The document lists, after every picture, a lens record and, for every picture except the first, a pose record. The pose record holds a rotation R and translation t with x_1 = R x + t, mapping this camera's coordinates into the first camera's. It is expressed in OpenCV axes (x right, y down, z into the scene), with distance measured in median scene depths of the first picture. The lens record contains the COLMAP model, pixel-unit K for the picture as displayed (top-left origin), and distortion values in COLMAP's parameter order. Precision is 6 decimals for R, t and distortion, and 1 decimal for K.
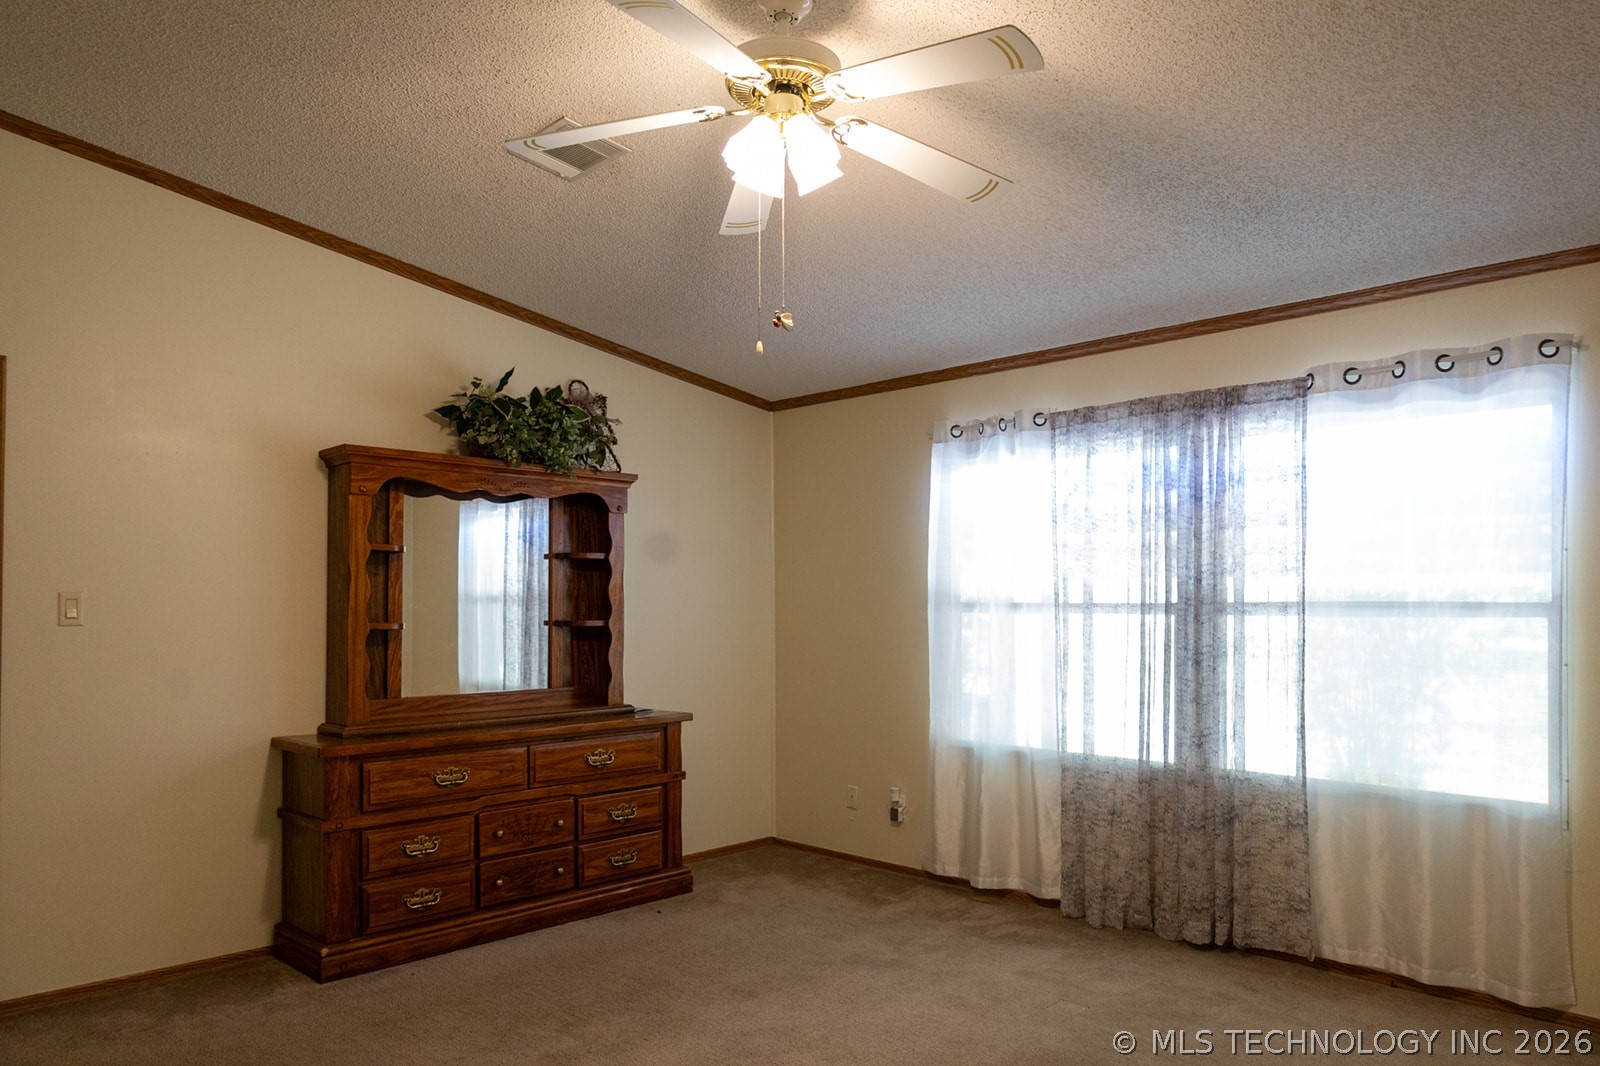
lens RADIAL K [[1067.5, 0, 799.4], [0, 1067.5, 542.4], [0, 0, 1]] dist [-0.008004, 0.002338]
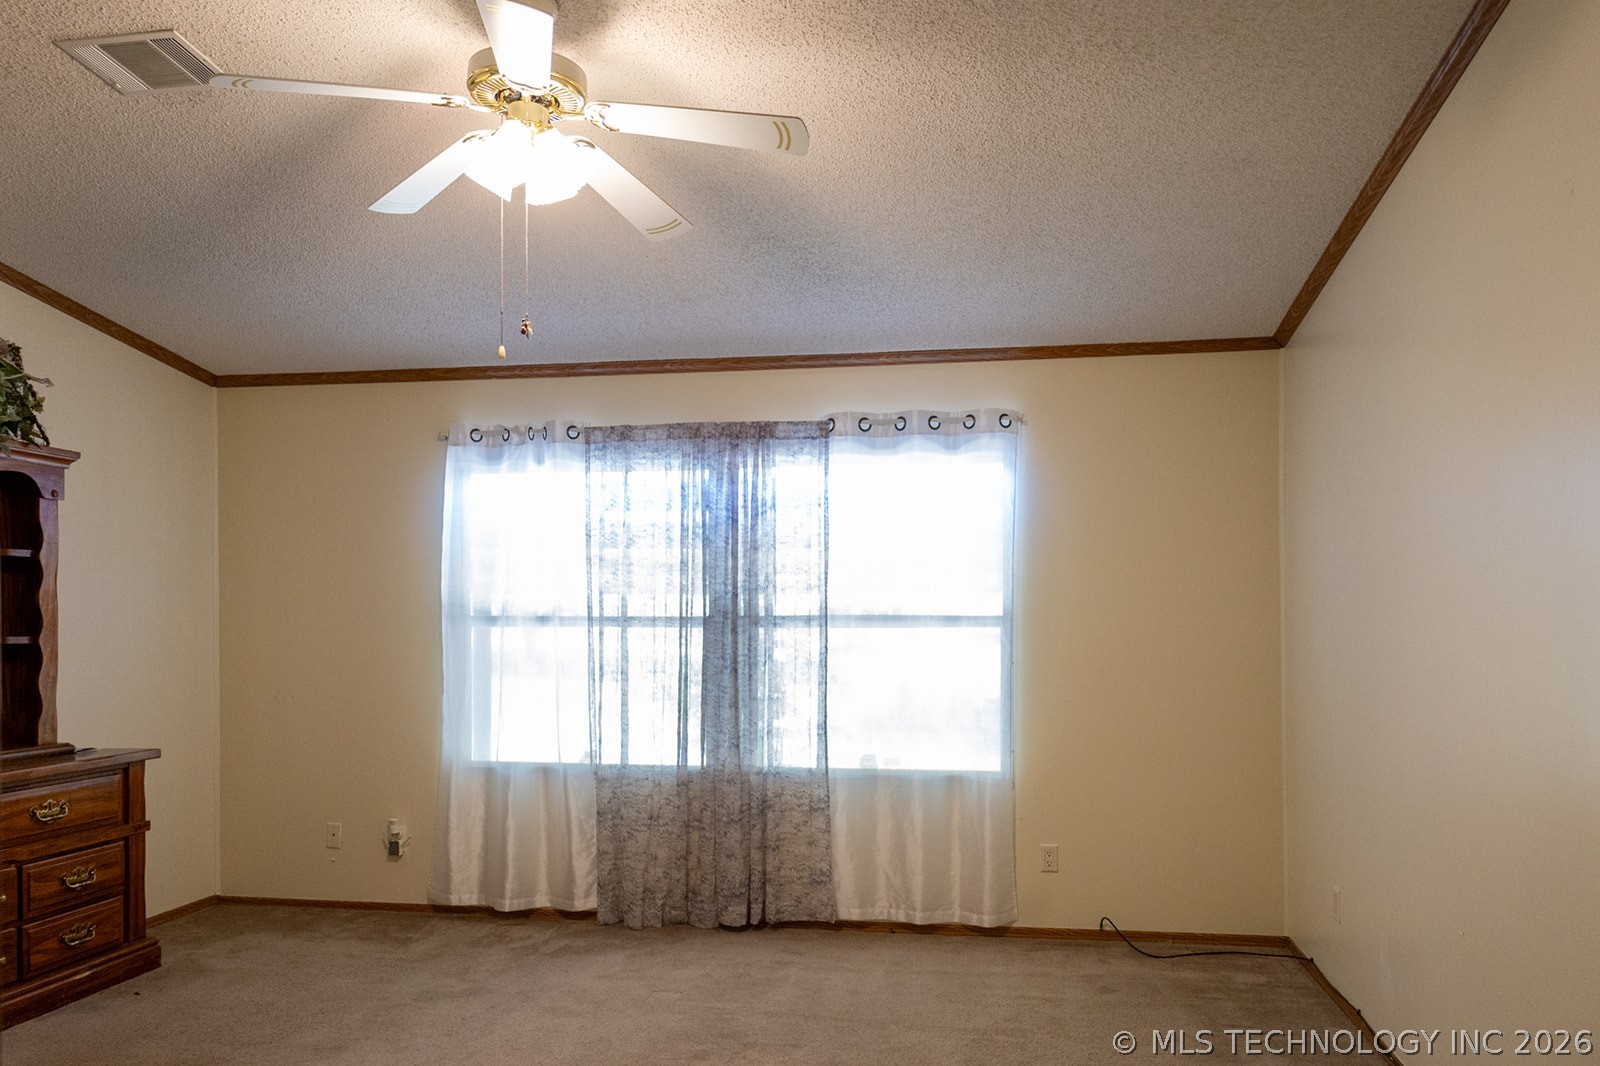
lens RADIAL K [[1194.3, 0, 800.0], [0, 1194.3, 533.0], [0, 0, 1]] dist [-0.039863, 0.030835]
pose [[0.810117, 0.044046, 0.584612, -0.284795], [-0.033149, 0.999020, -0.029332, 0.005154], [-0.585331, 0.004383, 0.810783, -0.031740]]
